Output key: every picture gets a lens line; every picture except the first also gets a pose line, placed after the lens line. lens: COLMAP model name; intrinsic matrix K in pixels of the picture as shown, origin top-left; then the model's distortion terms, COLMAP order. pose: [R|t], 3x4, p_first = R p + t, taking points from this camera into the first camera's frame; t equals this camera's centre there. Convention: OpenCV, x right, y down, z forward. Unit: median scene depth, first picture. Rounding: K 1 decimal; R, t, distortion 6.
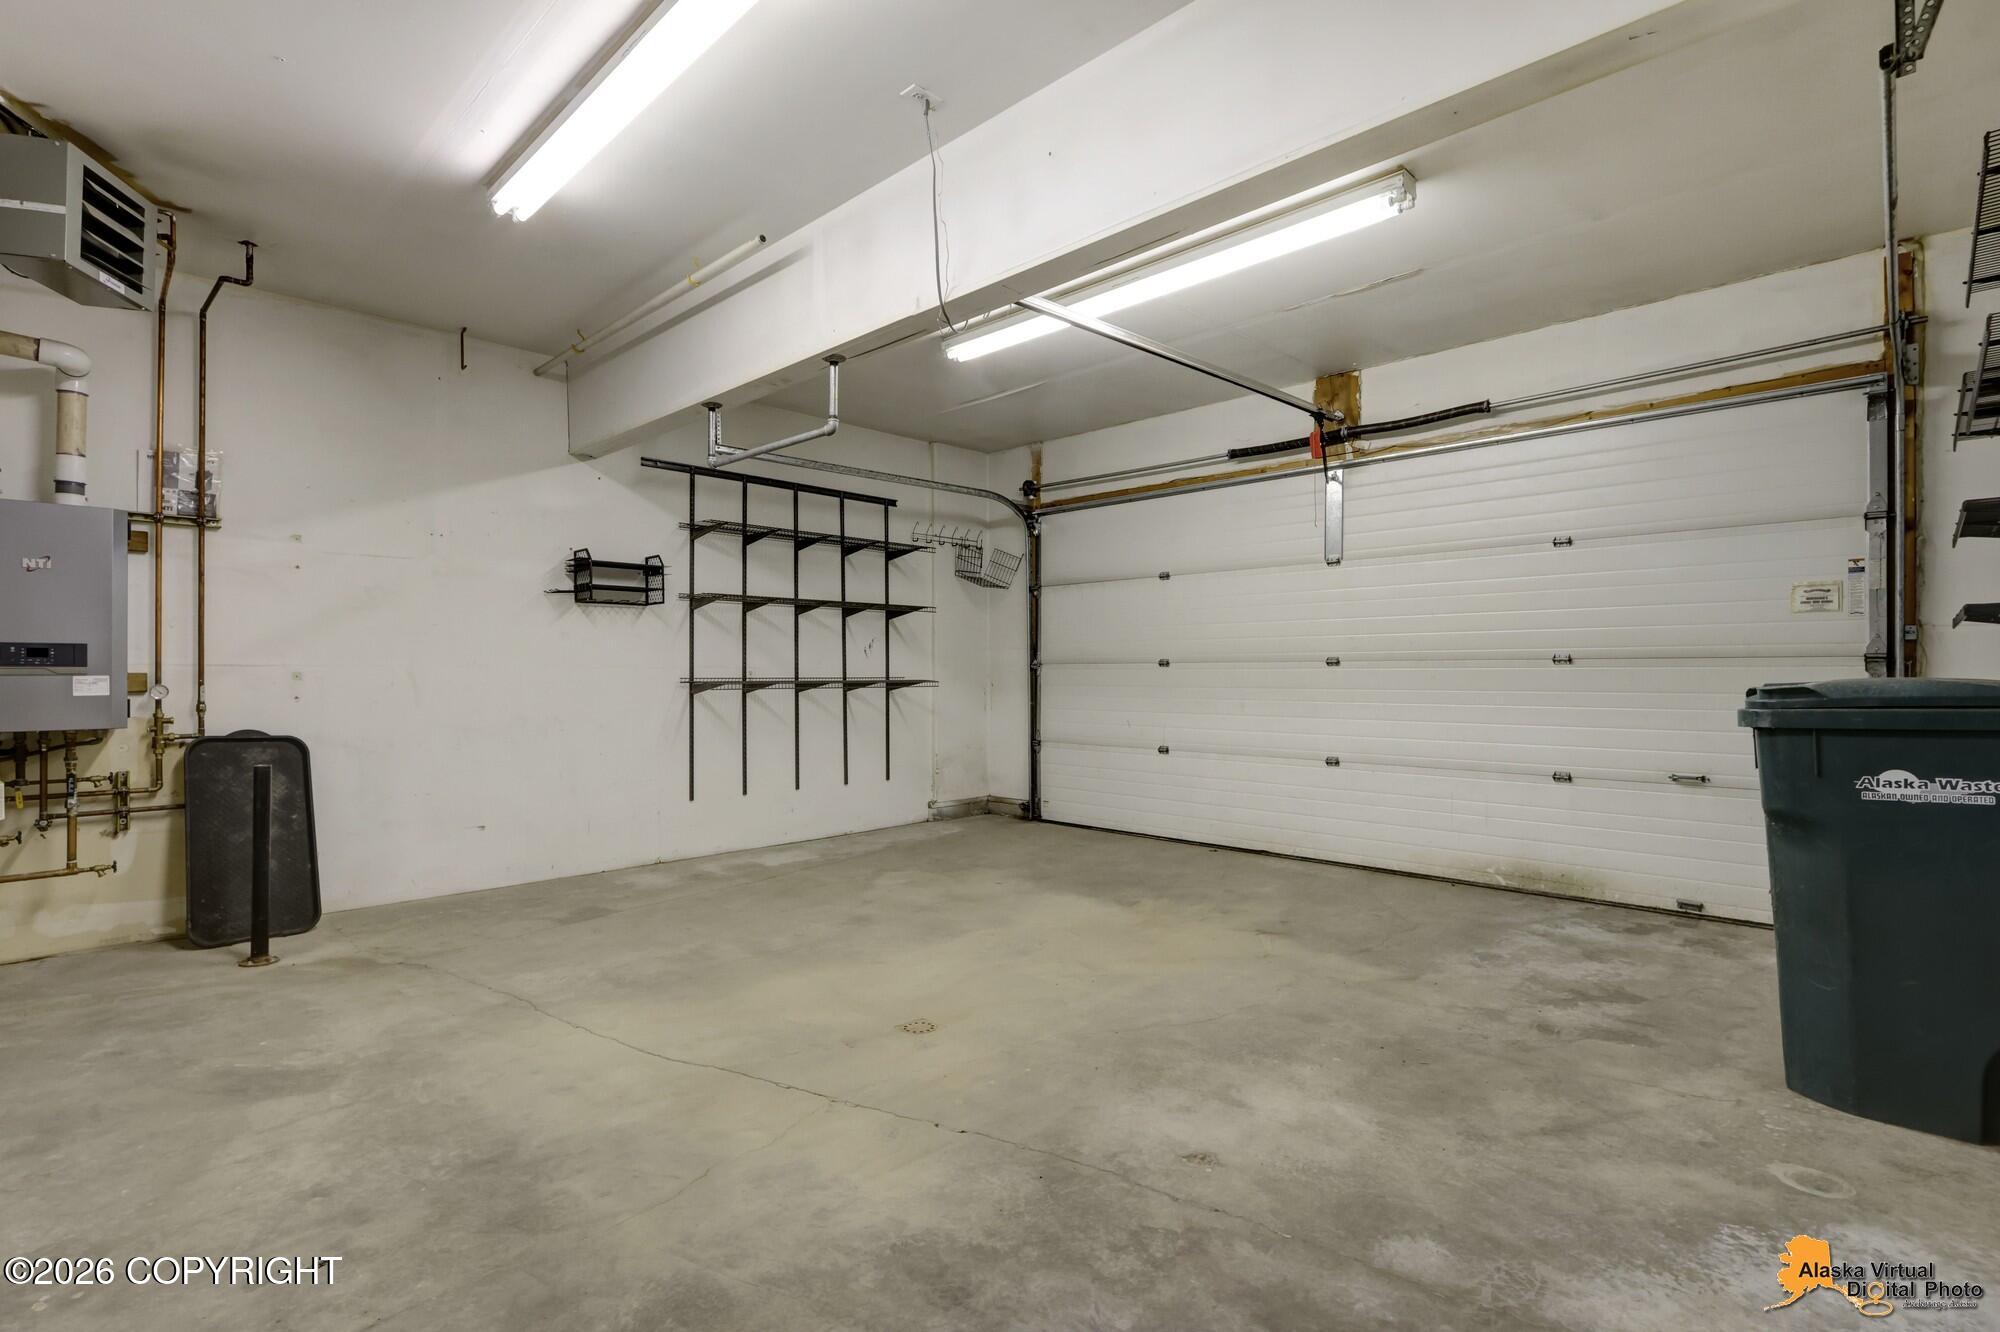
lens RADIAL K [[926.4, 0, 992.7], [0, 926.4, 666.9], [0, 0, 1]] dist [0.002490, -0.000924]
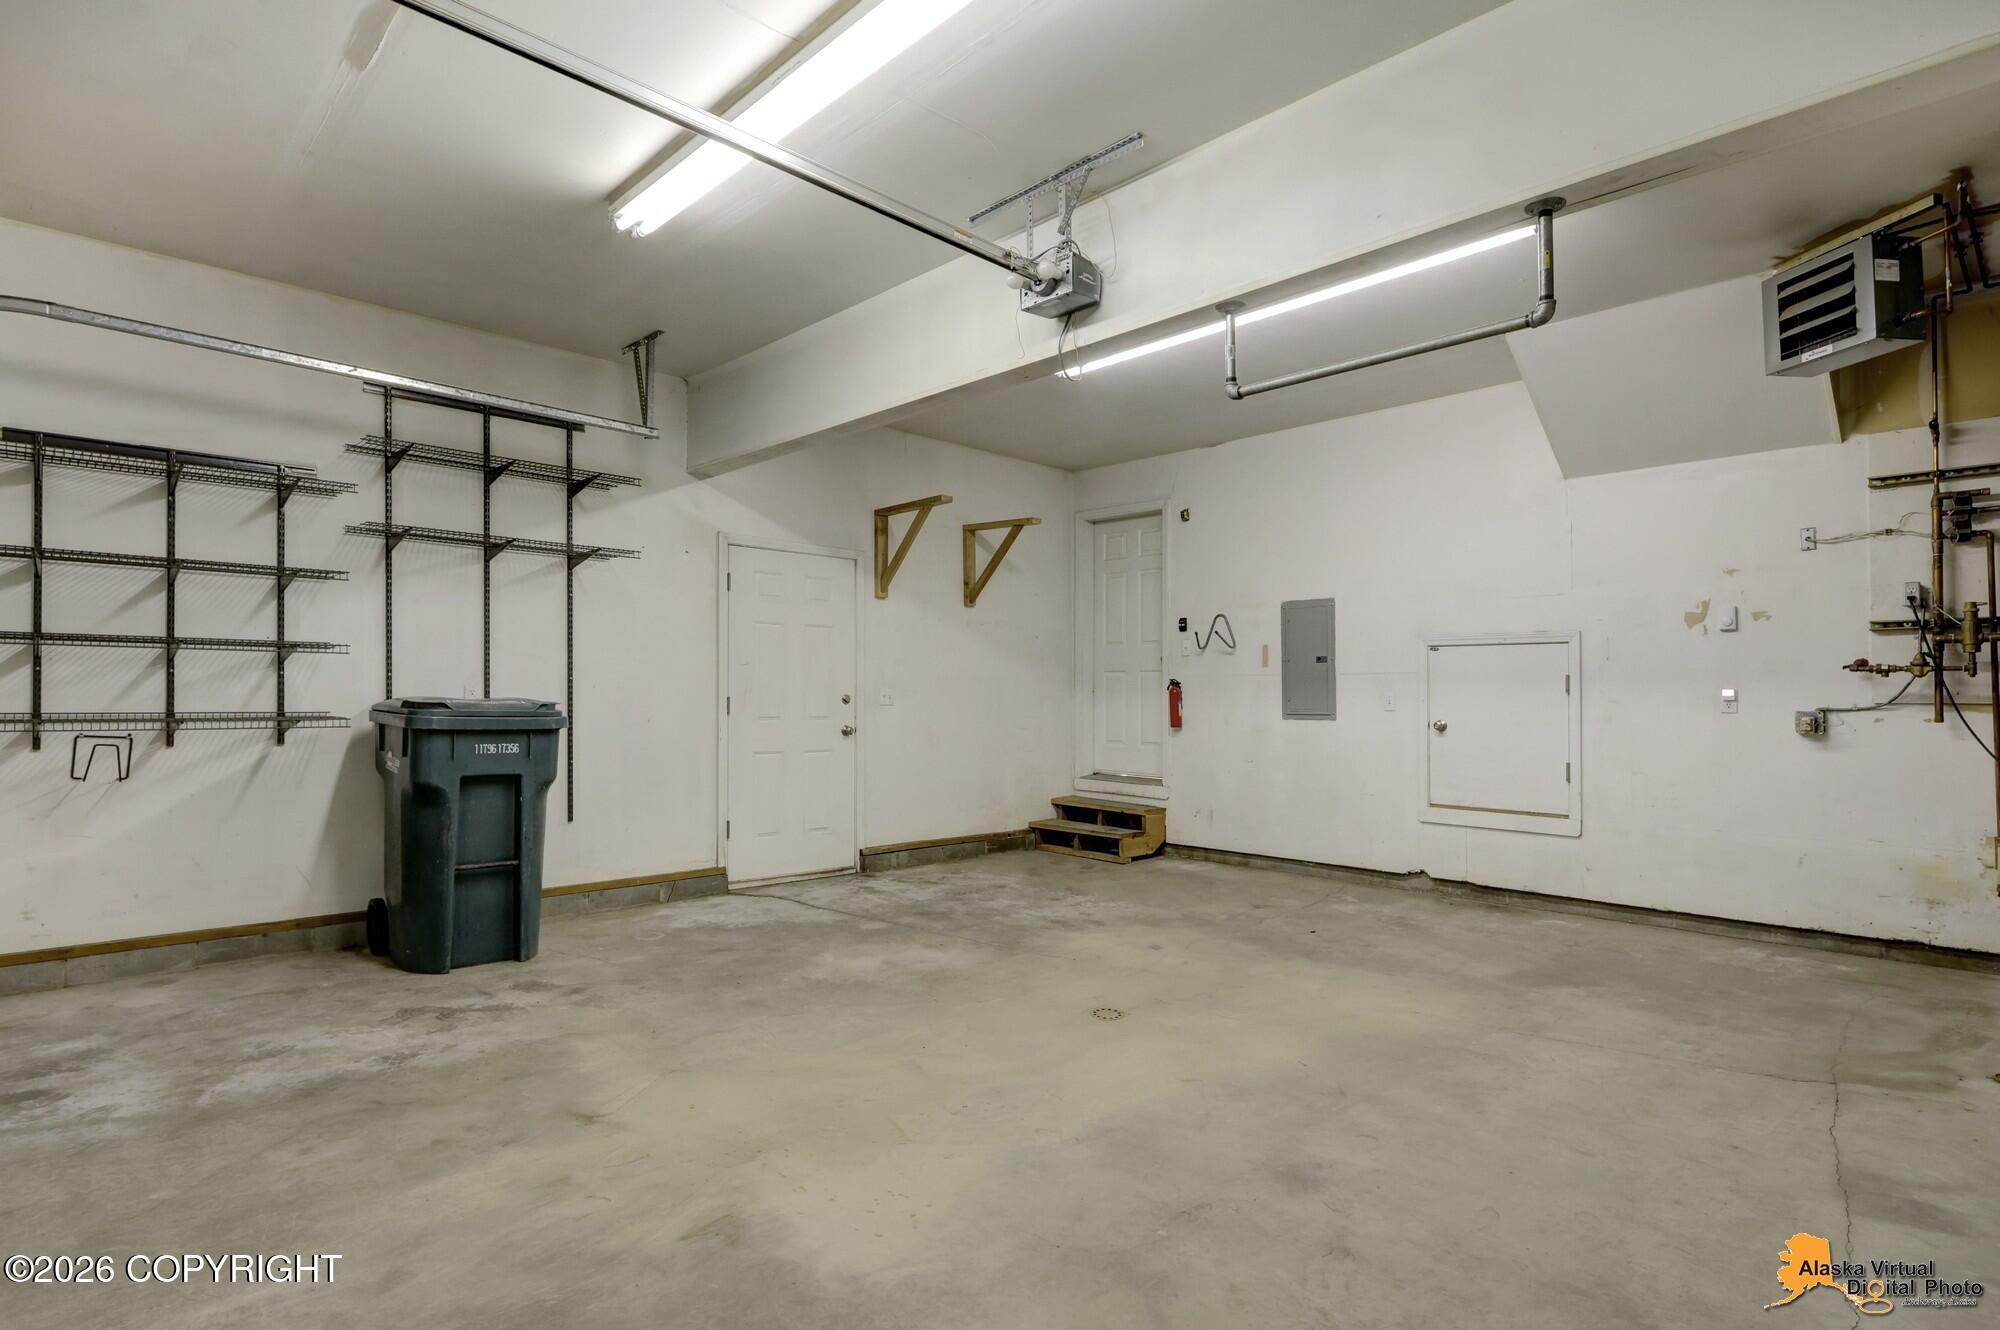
lens RADIAL K [[926.4, 0, 992.7], [0, 926.4, 665.9], [0, 0, 1]] dist [0.002490, -0.000924]
pose [[-0.998145, -0.000824, 0.060869, -0.010637], [-0.003198, 0.999238, -0.038900, 0.017342], [-0.060790, -0.039023, -0.997387, 2.189387]]
